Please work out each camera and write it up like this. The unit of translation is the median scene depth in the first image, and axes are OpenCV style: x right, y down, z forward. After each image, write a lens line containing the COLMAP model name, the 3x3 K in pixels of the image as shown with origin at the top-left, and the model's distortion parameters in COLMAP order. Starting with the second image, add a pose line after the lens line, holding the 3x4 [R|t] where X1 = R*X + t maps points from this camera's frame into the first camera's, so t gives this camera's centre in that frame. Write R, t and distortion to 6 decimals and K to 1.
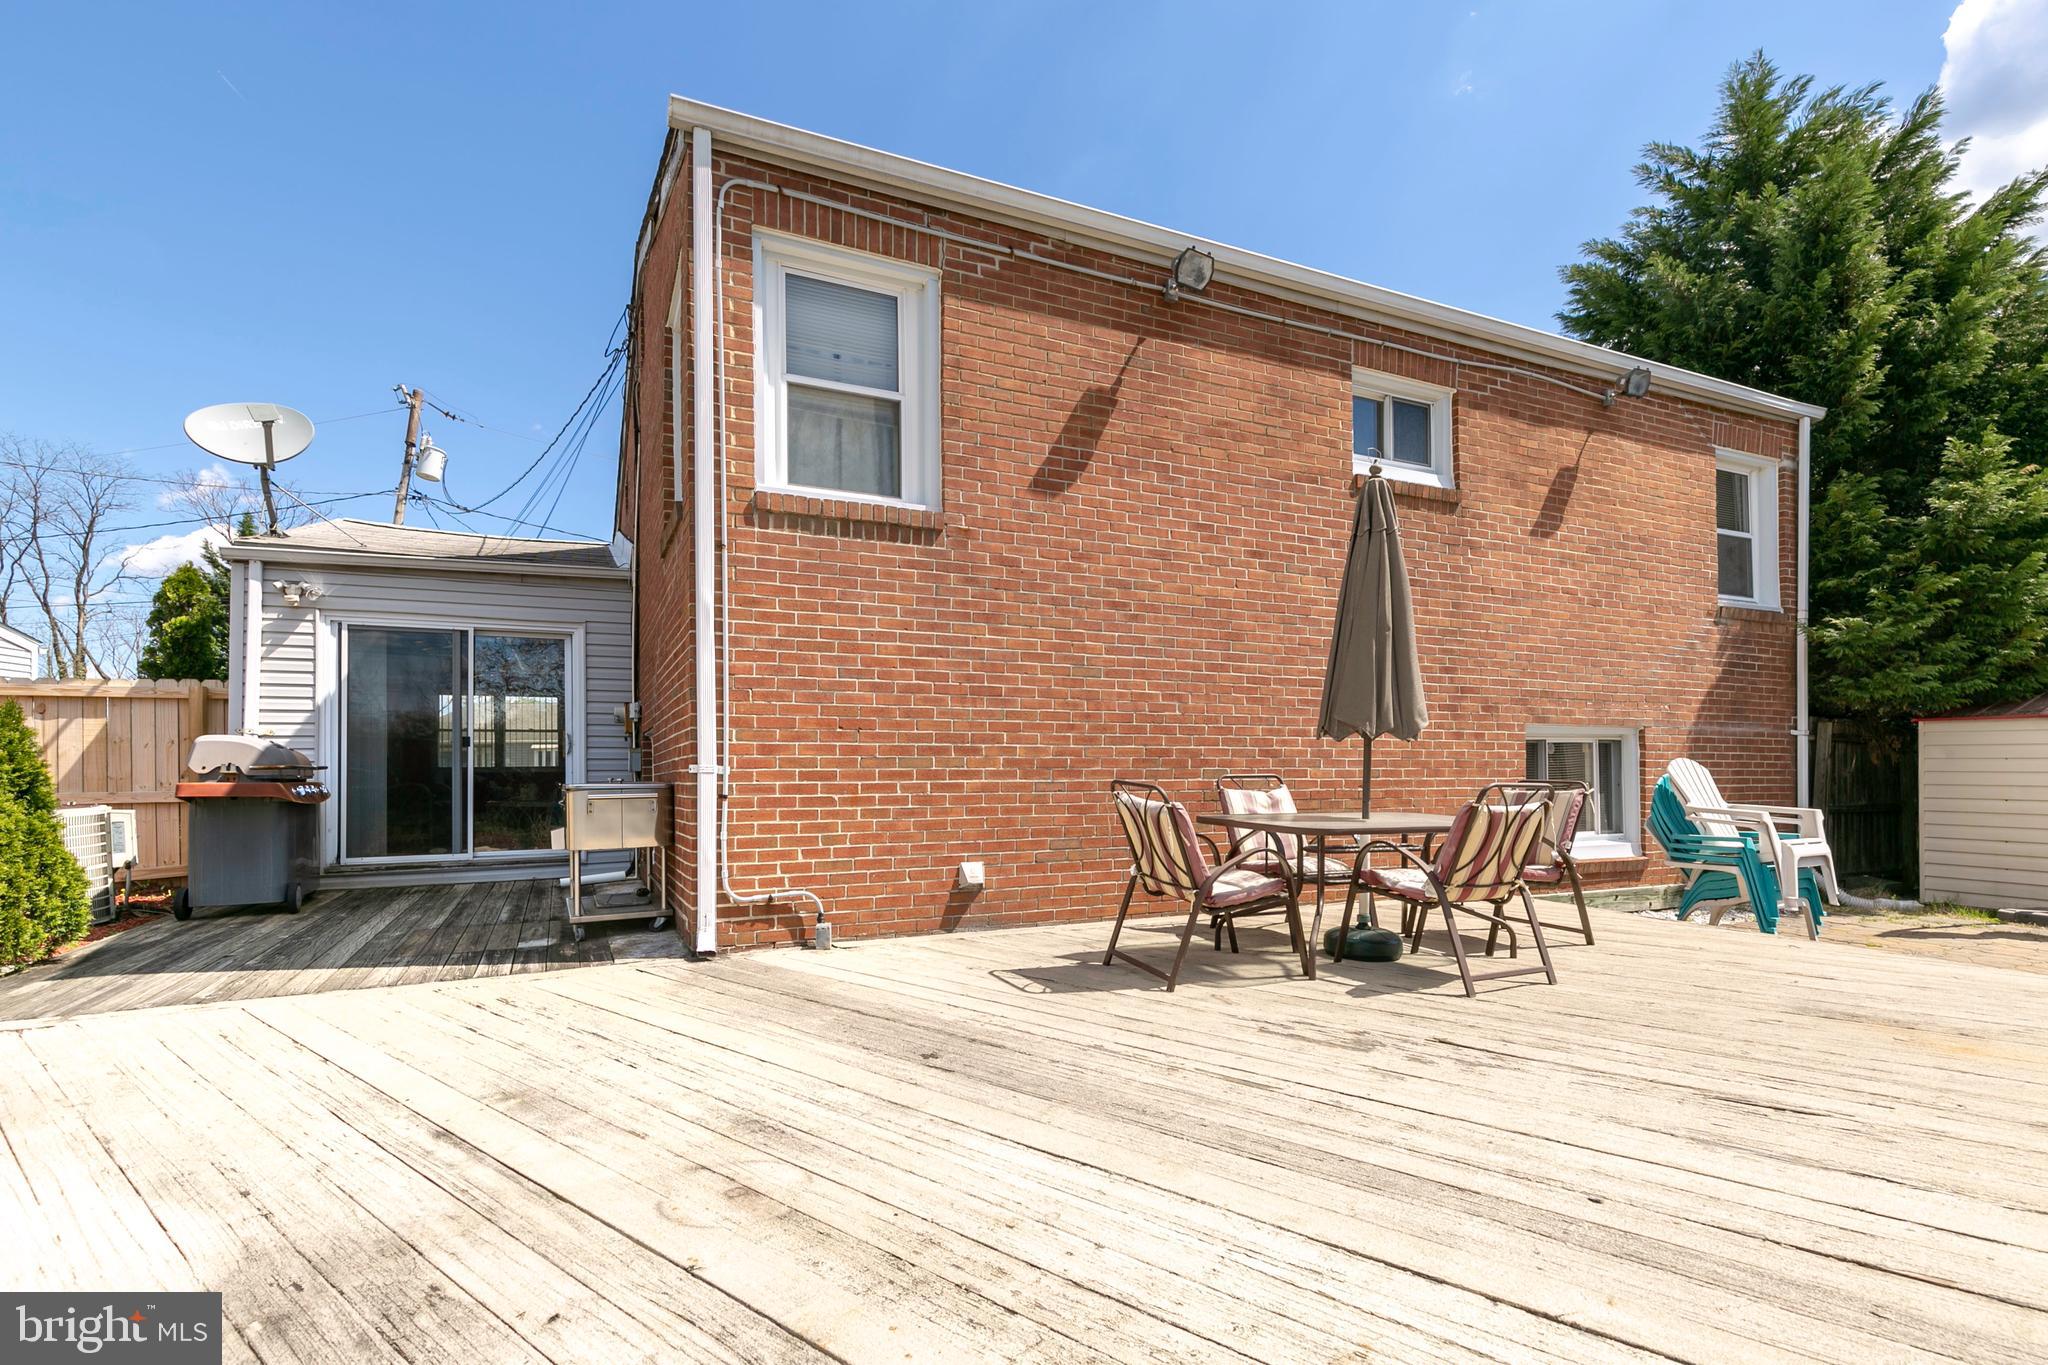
lens RADIAL K [[947.5, 0, 1005.1], [0, 947.5, 760.1], [0, 0, 1]] dist [0.008343, -0.001302]
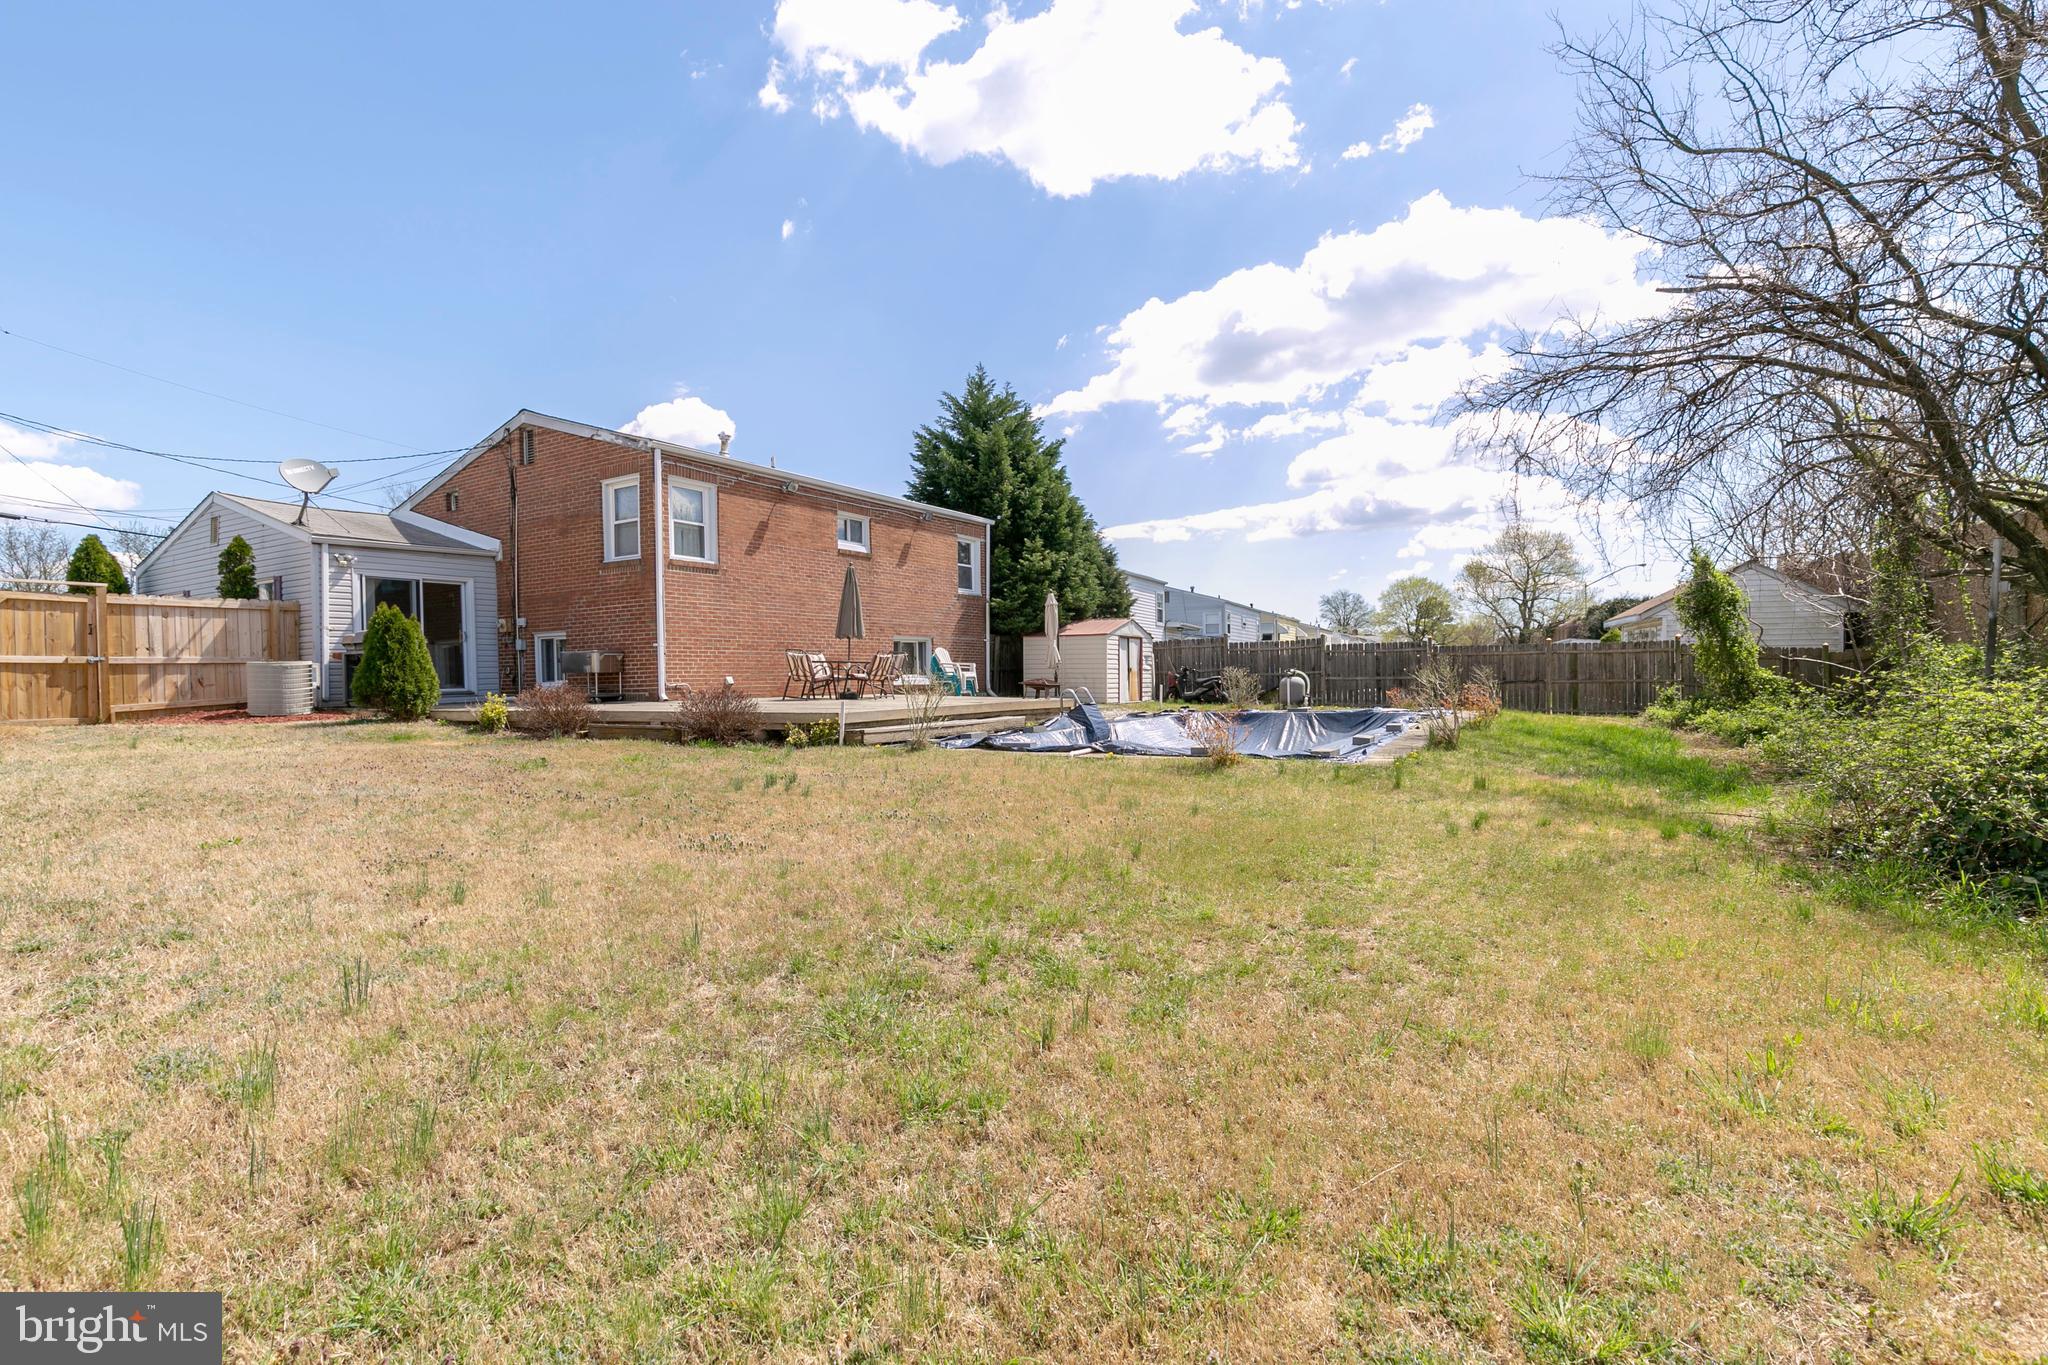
lens RADIAL K [[947.5, 0, 1031.3], [0, 947.5, 691.2], [0, 0, 1]] dist [0.008343, -0.001302]
pose [[0.818938, -0.017232, 0.573624, -0.839739], [0.001214, 0.999599, 0.028295, 0.056287], [-0.573881, -0.022476, 0.818630, -1.761701]]
